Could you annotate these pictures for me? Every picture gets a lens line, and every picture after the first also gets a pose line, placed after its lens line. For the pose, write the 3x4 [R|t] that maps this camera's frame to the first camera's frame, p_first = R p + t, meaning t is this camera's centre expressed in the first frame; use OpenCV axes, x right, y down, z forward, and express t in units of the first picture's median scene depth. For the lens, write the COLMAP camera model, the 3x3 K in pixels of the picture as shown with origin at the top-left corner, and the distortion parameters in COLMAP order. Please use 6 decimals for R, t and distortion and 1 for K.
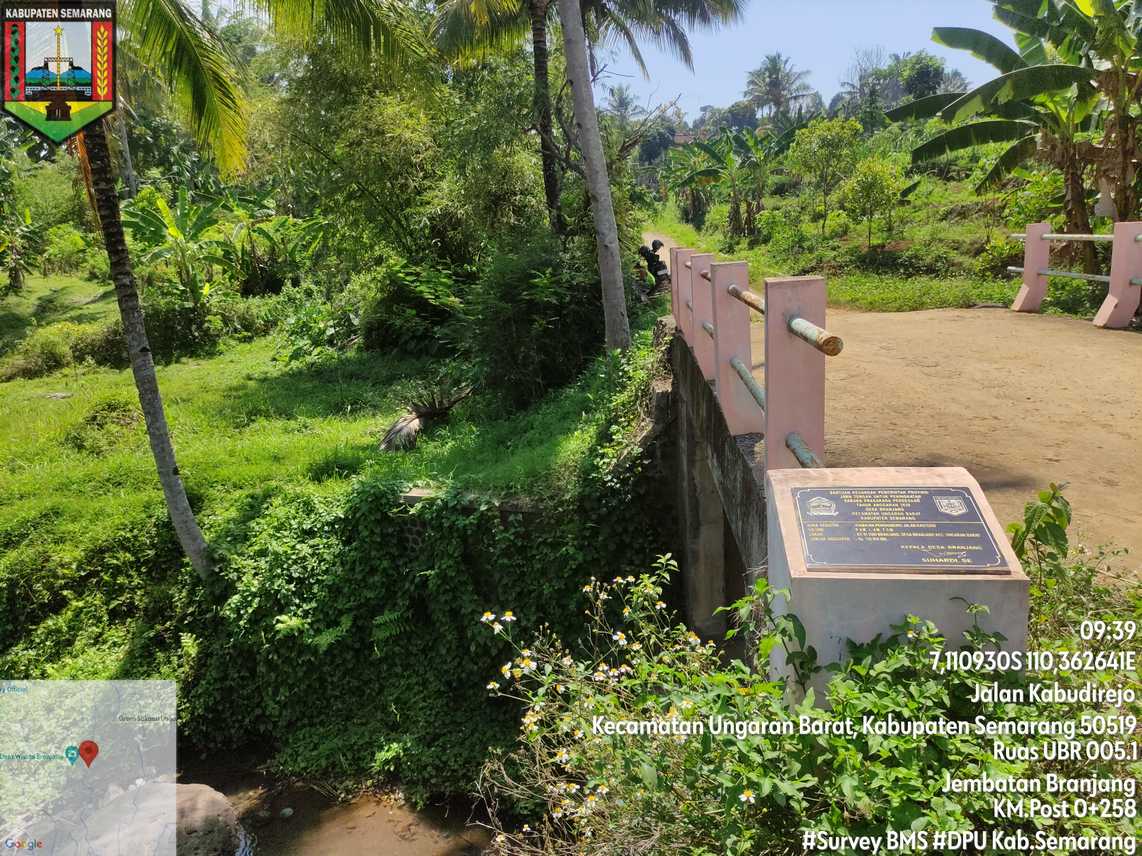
lens RADIAL K [[844.2, 0, 568.5], [0, 844.2, 425.1], [0, 0, 1]] dist [0.052859, -0.056909]
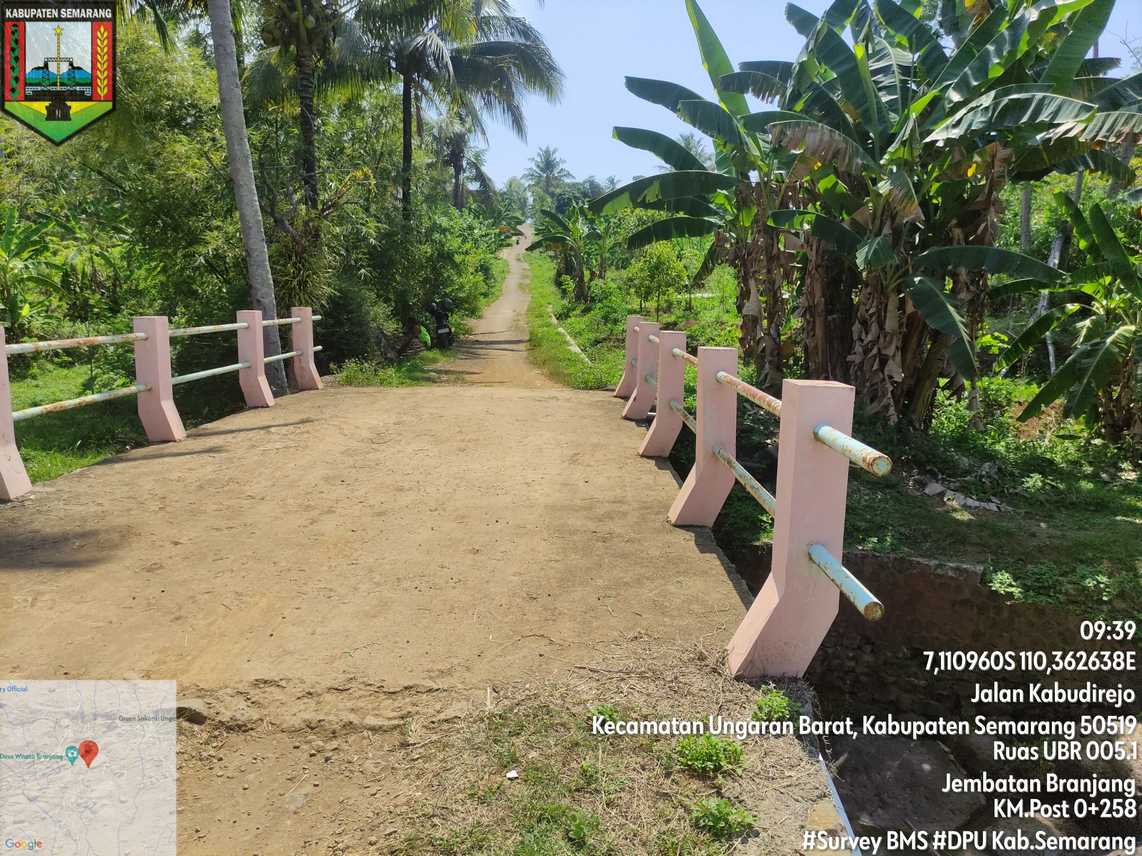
lens RADIAL K [[844.2, 0, 568.5], [0, 844.2, 425.1], [0, 0, 1]] dist [0.052859, -0.056909]
pose [[0.993935, 0.071890, 0.083211, 0.118180], [-0.066597, 0.995678, -0.064730, -0.008241], [-0.087505, 0.058795, 0.994427, -0.009078]]
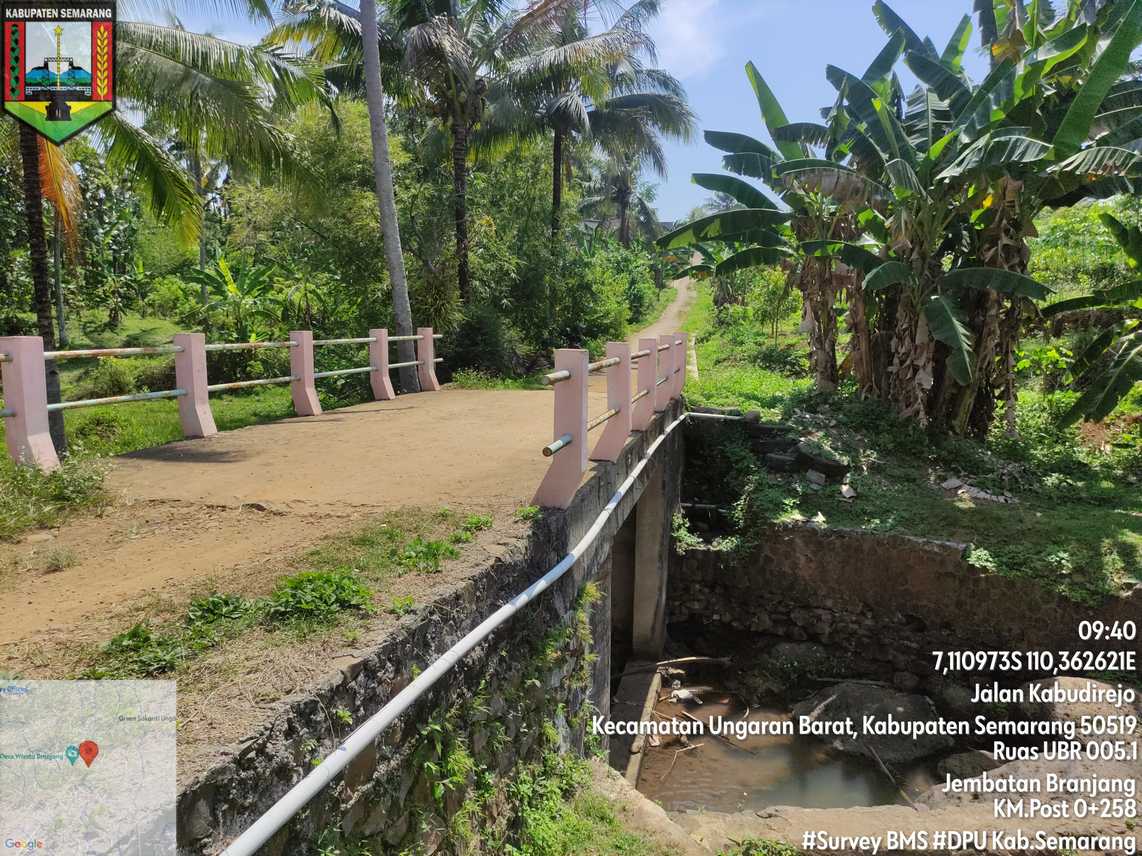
lens RADIAL K [[844.2, 0, 568.5], [0, 844.2, 425.1], [0, 0, 1]] dist [0.052859, -0.056909]
pose [[0.986684, 0.089885, -0.135559, 0.172574], [-0.101337, 0.991623, -0.080086, 0.007320], [0.127225, 0.092757, 0.987527, -0.082738]]
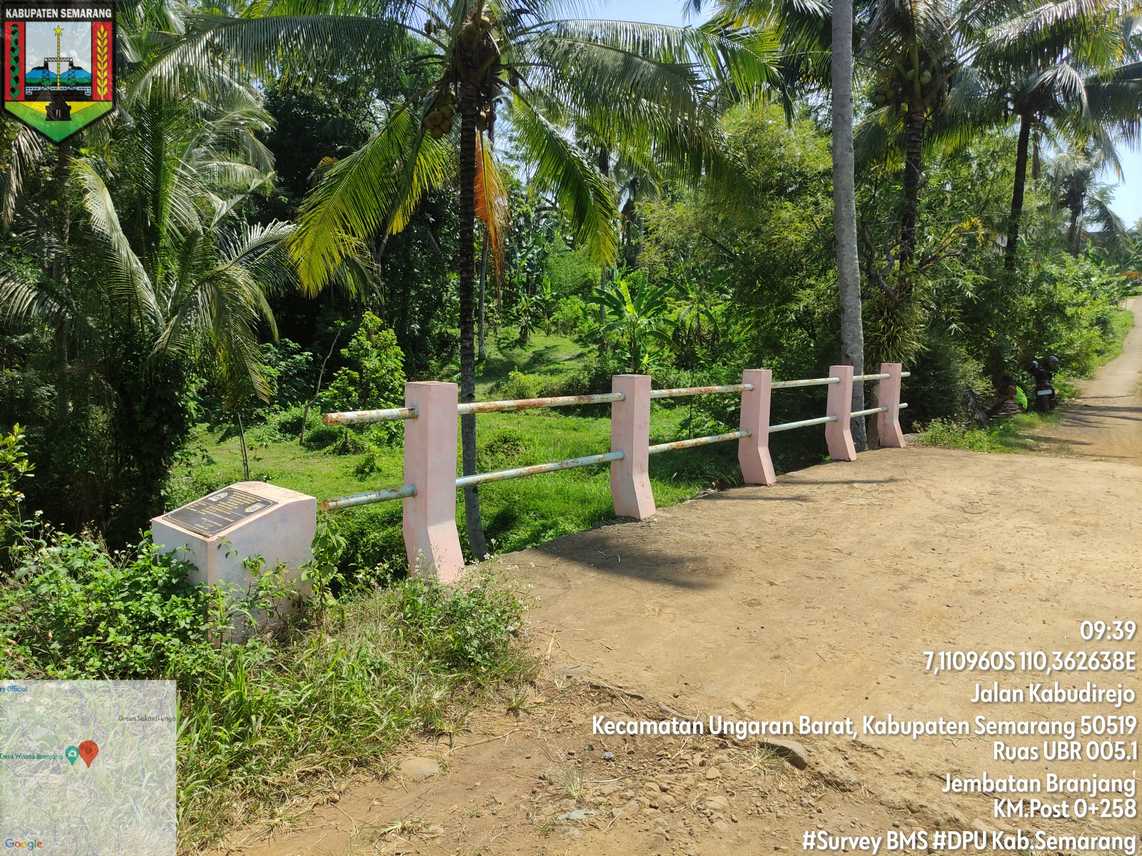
lens RADIAL K [[844.2, 0, 568.5], [0, 844.2, 425.1], [0, 0, 1]] dist [0.052859, -0.056909]
pose [[0.833995, 0.150441, -0.530867, 0.112540], [-0.200374, 0.979007, -0.037351, -0.008164], [0.514103, 0.137523, 0.846632, -0.010687]]
